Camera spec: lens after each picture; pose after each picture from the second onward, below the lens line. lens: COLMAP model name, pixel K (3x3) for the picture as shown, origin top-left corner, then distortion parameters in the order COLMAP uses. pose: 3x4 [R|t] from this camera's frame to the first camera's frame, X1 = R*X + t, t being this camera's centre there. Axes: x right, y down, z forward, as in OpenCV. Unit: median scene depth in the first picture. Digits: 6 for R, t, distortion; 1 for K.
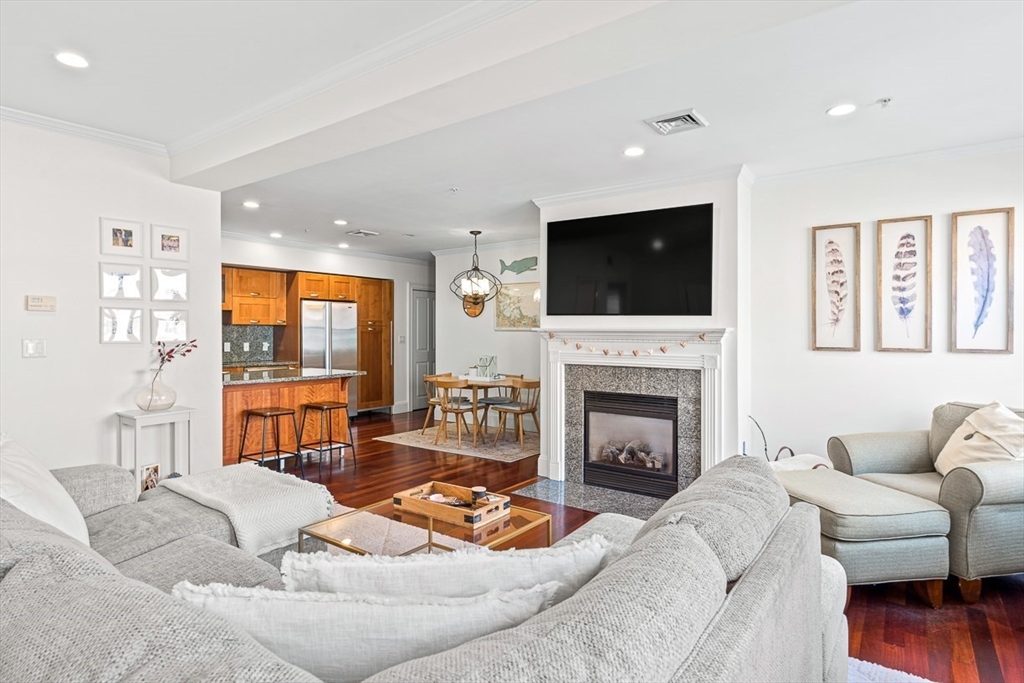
lens RADIAL K [[561.3, 0, 517.4], [0, 561.3, 334.4], [0, 0, 1]] dist [0.000889, -0.000211]
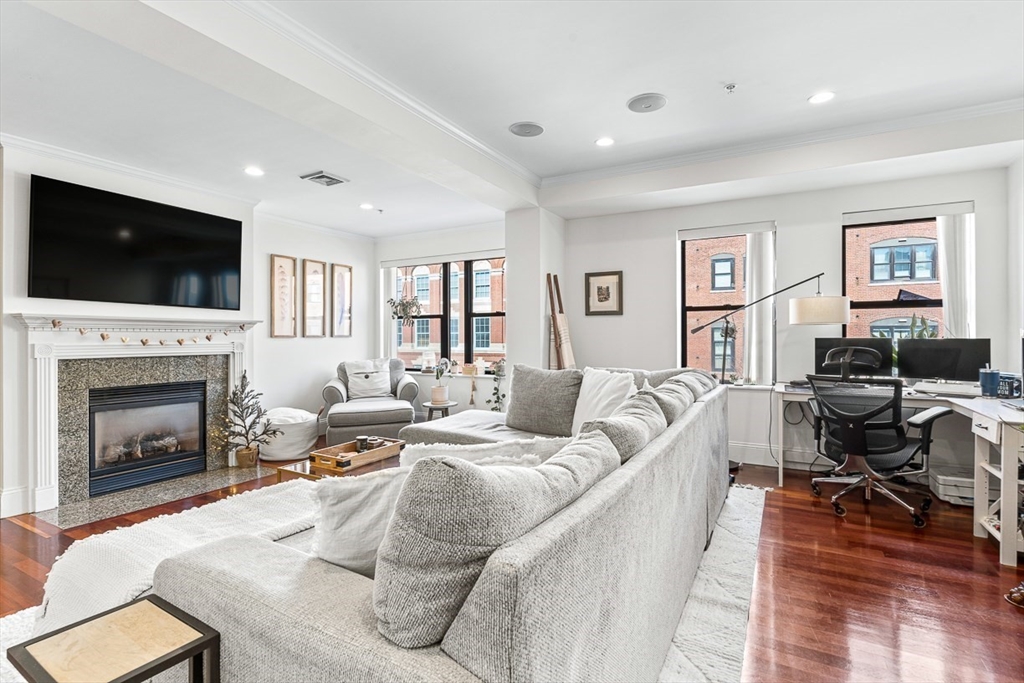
lens RADIAL K [[486.5, 0, 512.0], [0, 486.5, 341.5], [0, 0, 1]] dist [-0.000925, 0.000014]
pose [[-0.118696, -0.010367, 0.992877, -0.511477], [0.007048, 0.999912, 0.011283, 0.017740], [-0.992906, 0.008337, -0.118612, 0.331097]]
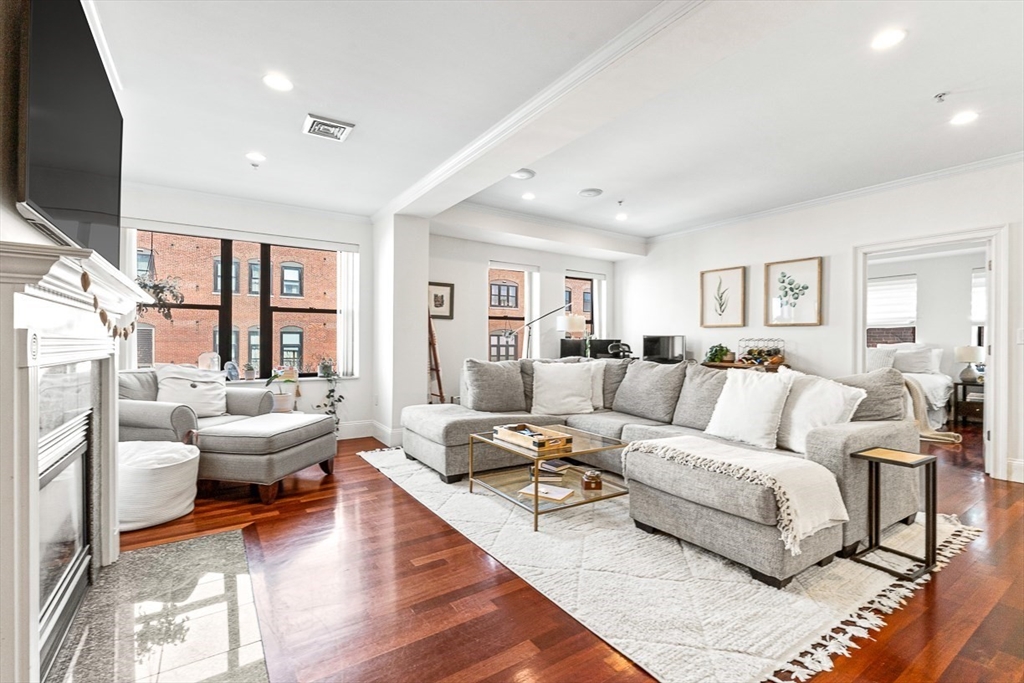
lens RADIAL K [[453.1, 0, 497.3], [0, 453.1, 342.1], [0, 0, 1]] dist [-0.001962, -0.000049]
pose [[-0.929633, -0.008254, 0.368394, -0.204500], [-0.005782, 0.999953, 0.007815, 0.022446], [-0.368441, 0.005135, -0.929637, 0.819802]]
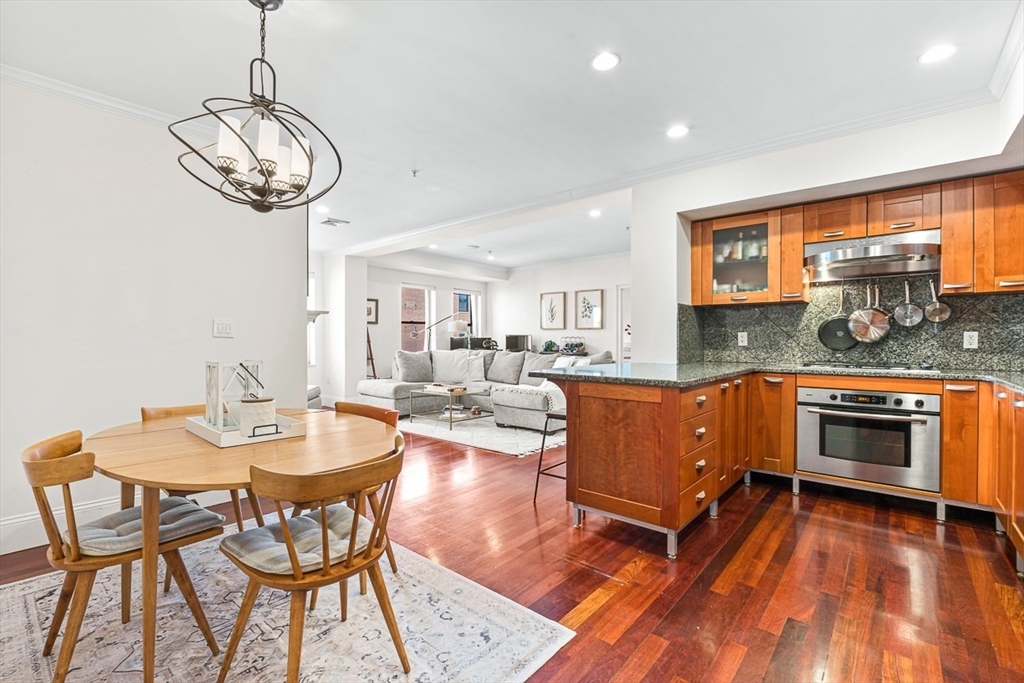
lens RADIAL K [[460.2, 0, 512.0], [0, 460.2, 341.5], [0, 0, 1]] dist [-0.003292, -0.000155]
pose [[-0.997546, -0.002431, 0.069973, -0.259045], [-0.001666, 0.999938, 0.010992, 0.019542], [-0.069995, 0.010849, -0.997488, 1.254086]]
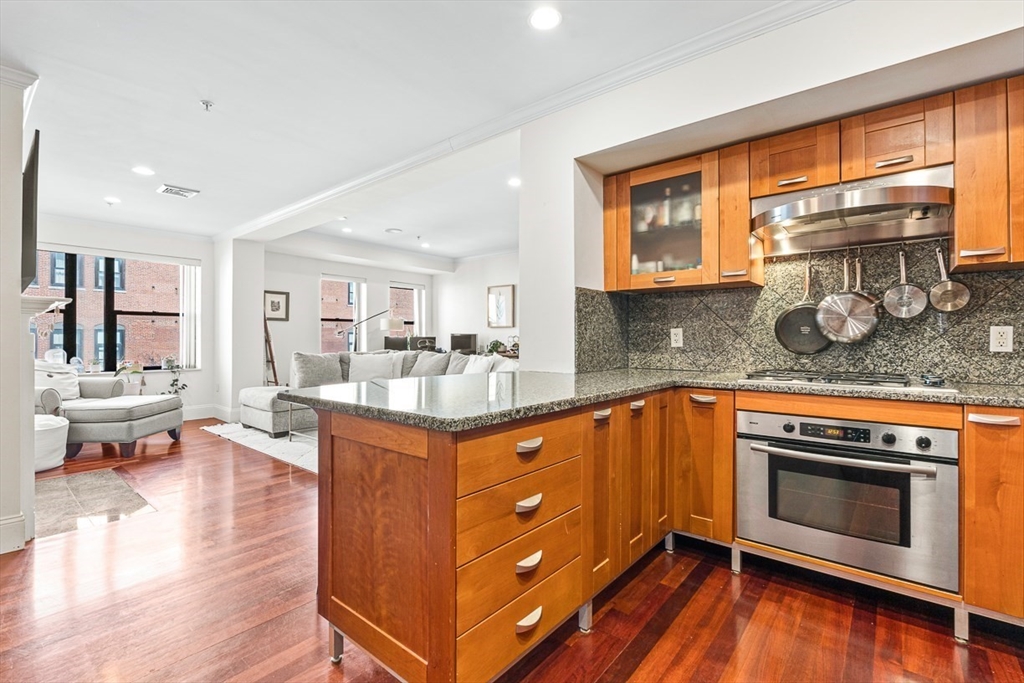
lens RADIAL K [[459.5, 0, 509.4], [0, 459.5, 336.2], [0, 0, 1]] dist [-0.003625, 0.000003]
pose [[-0.997331, -0.001357, 0.073004, -0.395326], [-0.001369, 0.999999, -0.000113, 0.021205], [-0.073003, -0.000212, -0.997332, 1.074105]]
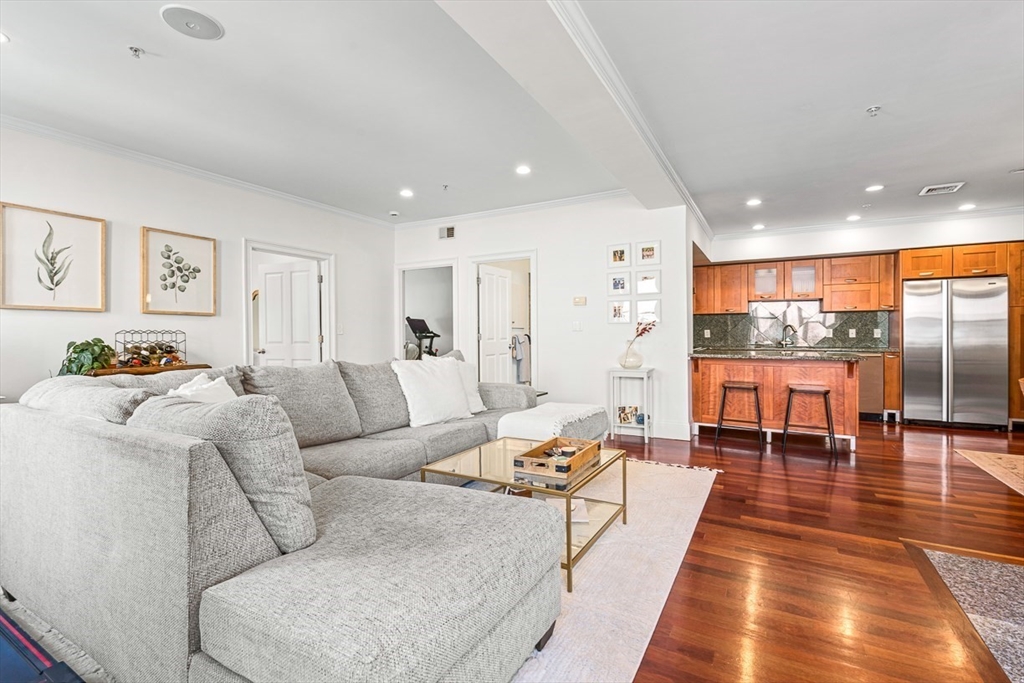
lens RADIAL K [[459.5, 0, 509.4], [0, 459.5, 336.2], [0, 0, 1]] dist [-0.003625, 0.000003]
pose [[0.111640, 0.004920, -0.993736, 0.290579], [-0.000020, 0.999988, 0.004949, 0.024601], [0.993749, -0.000533, 0.111639, 0.302257]]
